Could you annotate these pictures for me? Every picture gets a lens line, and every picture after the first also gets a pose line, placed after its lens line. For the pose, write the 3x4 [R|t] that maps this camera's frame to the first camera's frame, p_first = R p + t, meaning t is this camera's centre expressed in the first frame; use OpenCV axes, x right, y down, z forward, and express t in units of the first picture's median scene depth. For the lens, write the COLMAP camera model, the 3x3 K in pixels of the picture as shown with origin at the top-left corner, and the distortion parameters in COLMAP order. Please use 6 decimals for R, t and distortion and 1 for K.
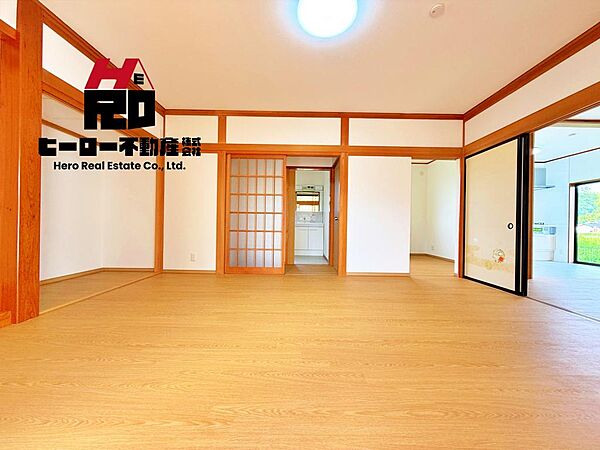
lens RADIAL K [[239.8, 0, 302.1], [0, 239.8, 227.4], [0, 0, 1]] dist [0.000628, -0.000966]
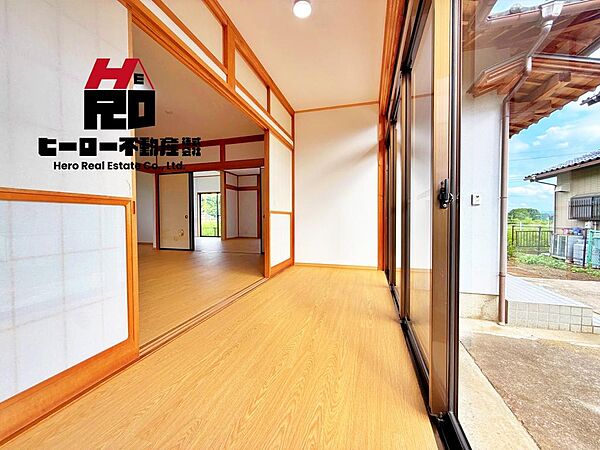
lens RADIAL K [[239.8, 0, 300.2], [0, 239.8, 225.0], [0, 0, 1]] dist [0.000628, -0.000966]
pose [[0.275908, -0.042694, 0.960235, -0.602564], [0.015337, 0.999081, 0.040014, -0.003503], [-0.961062, 0.003687, 0.276310, -0.345676]]
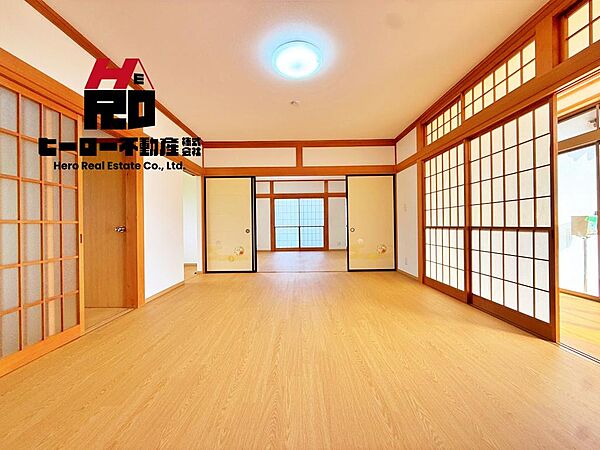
lens RADIAL K [[239.8, 0, 298.2], [0, 239.8, 224.9], [0, 0, 1]] dist [0.000628, -0.000966]
pose [[0.005207, -0.015442, 0.999867, -0.574343], [0.017797, 0.999724, 0.015347, -0.052146], [-0.999828, 0.017715, 0.005480, 0.515824]]
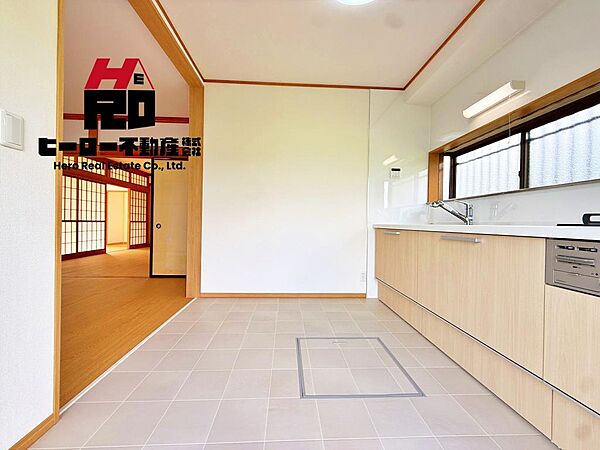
lens RADIAL K [[239.8, 0, 297.6], [0, 239.8, 224.7], [0, 0, 1]] dist [0.000628, -0.000966]
pose [[0.044916, -0.010292, -0.998938, 1.743470], [-0.021192, 0.999712, -0.011253, -0.011953], [0.998766, 0.021675, 0.044685, 1.317249]]
